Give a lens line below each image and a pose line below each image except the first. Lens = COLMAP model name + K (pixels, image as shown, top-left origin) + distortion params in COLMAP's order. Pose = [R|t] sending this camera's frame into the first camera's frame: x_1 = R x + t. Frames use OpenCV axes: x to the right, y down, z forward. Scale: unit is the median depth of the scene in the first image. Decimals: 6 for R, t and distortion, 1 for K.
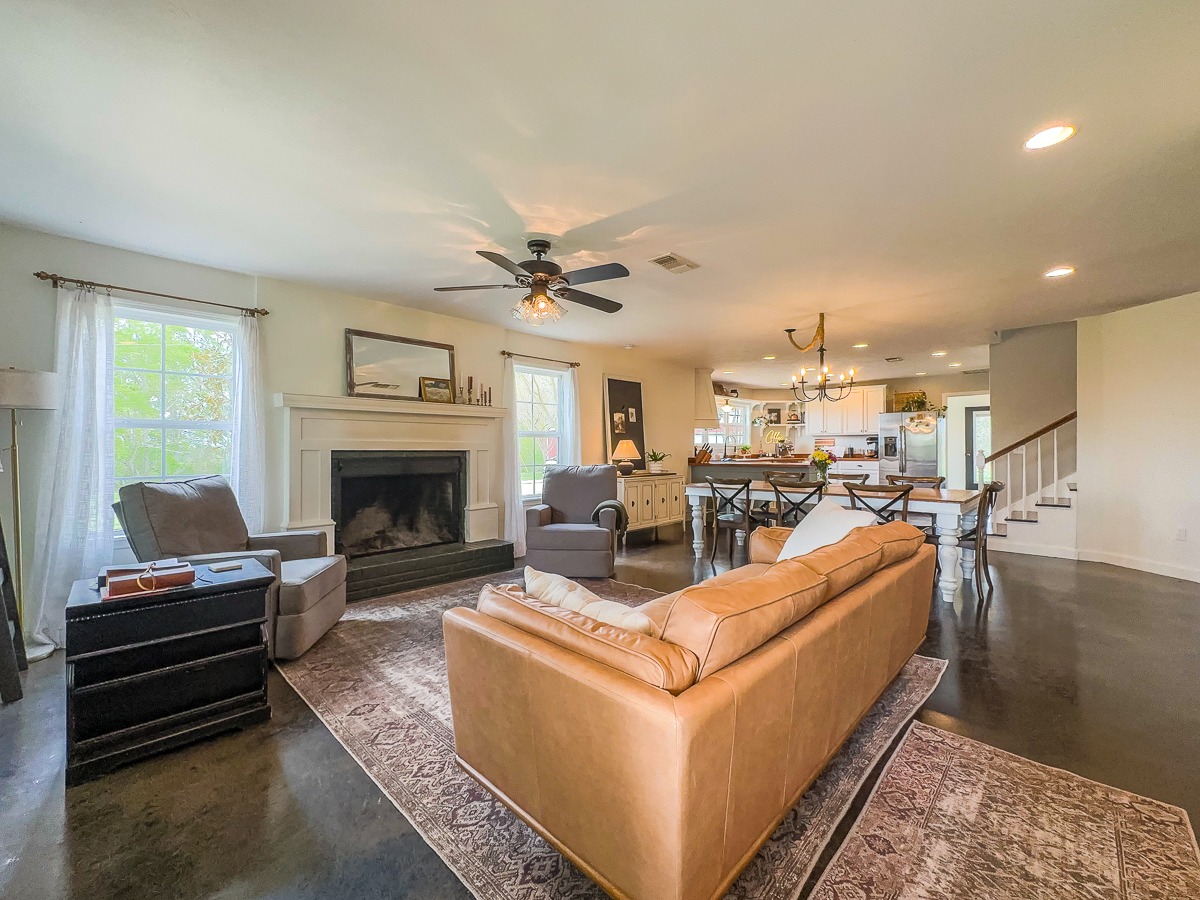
lens RADIAL K [[484.5, 0, 597.7], [0, 484.5, 448.1], [0, 0, 1]] dist [0.000100, 0.000367]
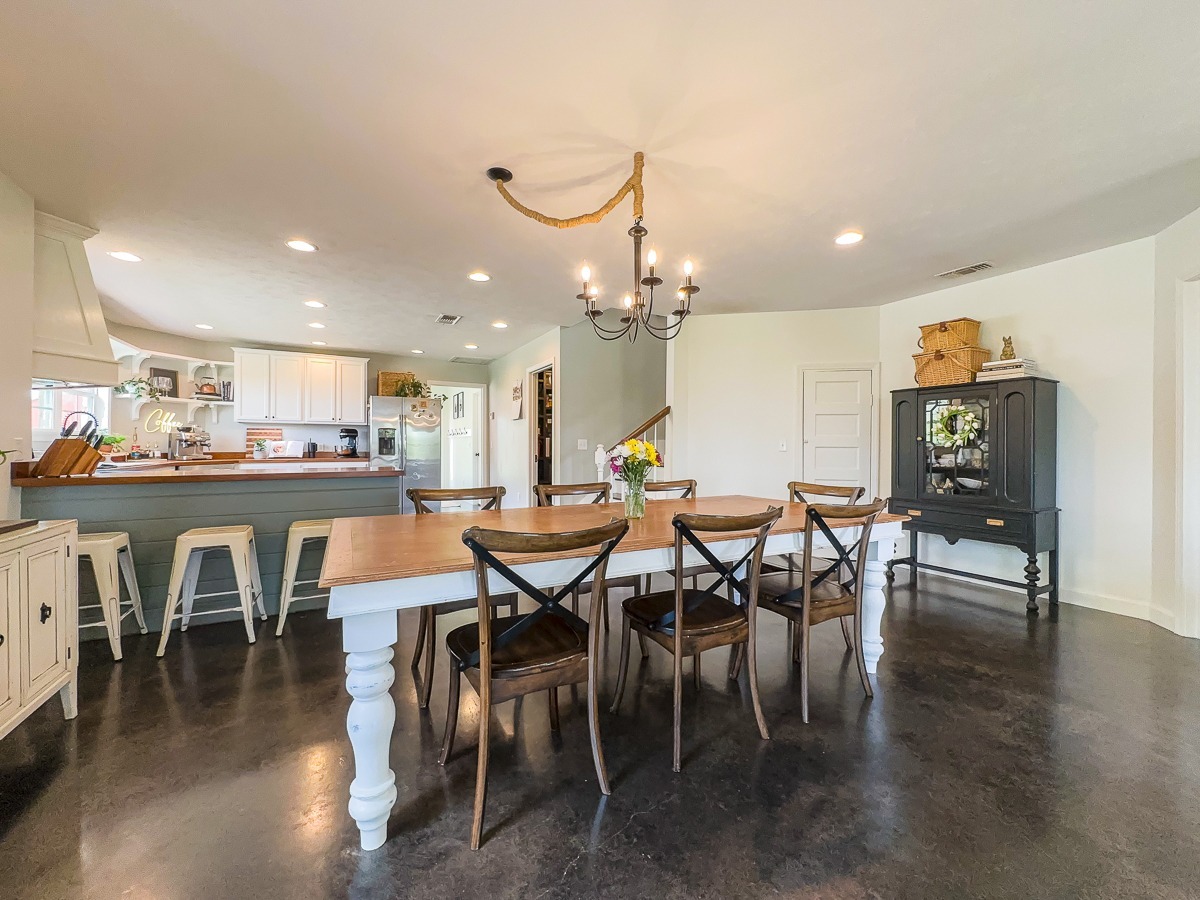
lens RADIAL K [[484.5, 0, 597.7], [0, 484.5, 448.1], [0, 0, 1]] dist [0.000100, 0.000367]
pose [[0.305176, 0.007146, 0.952269, -0.001665], [-0.006568, 0.999964, -0.005399, 0.007369], [-0.952273, -0.004607, 0.305211, 0.415382]]
